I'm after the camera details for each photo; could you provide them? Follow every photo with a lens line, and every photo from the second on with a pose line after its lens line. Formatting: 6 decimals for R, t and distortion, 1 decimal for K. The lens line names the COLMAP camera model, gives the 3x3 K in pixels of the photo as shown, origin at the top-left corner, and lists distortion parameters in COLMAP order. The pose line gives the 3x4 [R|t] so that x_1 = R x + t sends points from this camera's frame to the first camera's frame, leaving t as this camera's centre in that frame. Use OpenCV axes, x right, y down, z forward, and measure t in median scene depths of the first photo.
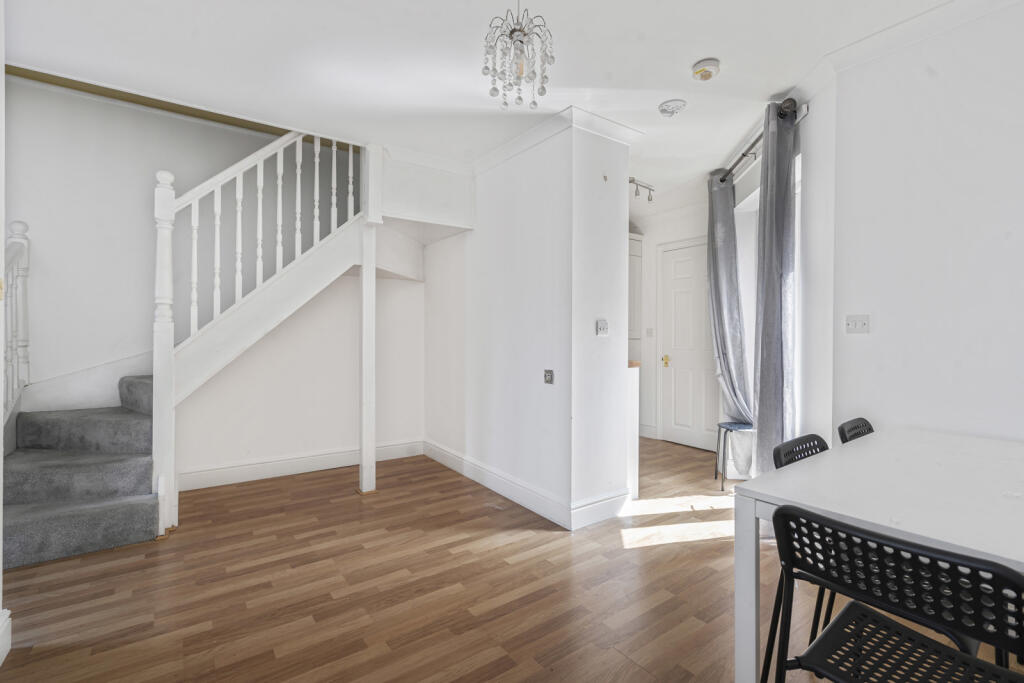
lens RADIAL K [[473.7, 0, 516.5], [0, 473.7, 336.4], [0, 0, 1]] dist [-0.000159, -0.000103]
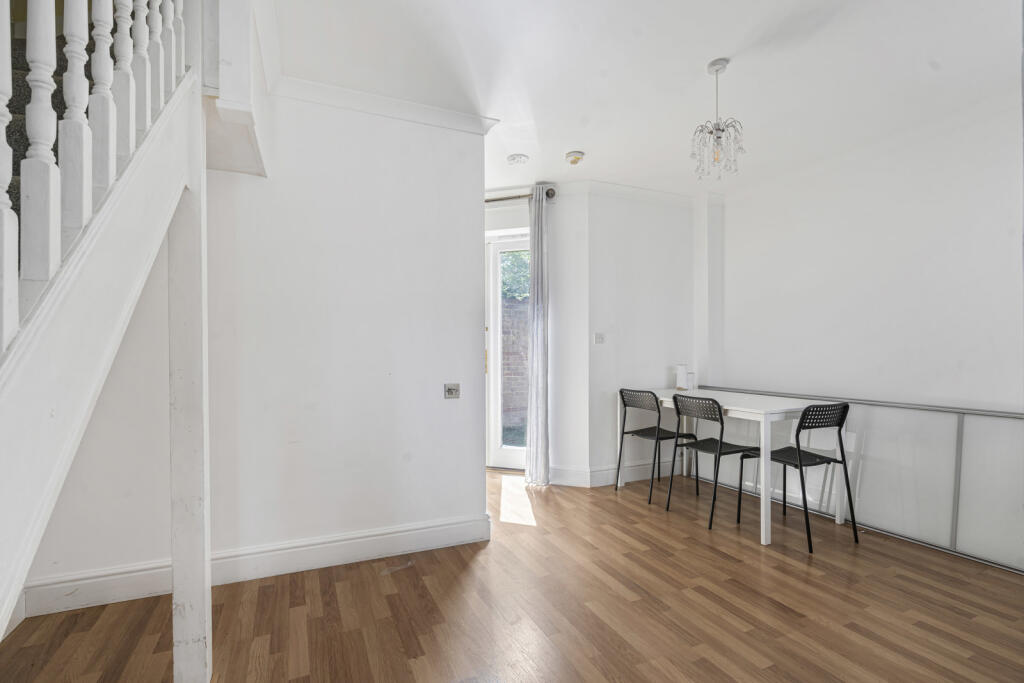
lens RADIAL K [[473.7, 0, 516.5], [0, 473.7, 336.4], [0, 0, 1]] dist [-0.000159, -0.000103]
pose [[0.195739, 0.008979, 0.980615, -0.815978], [0.001399, 0.999955, -0.009436, -0.012480], [-0.980655, 0.003219, 0.195718, 0.699286]]
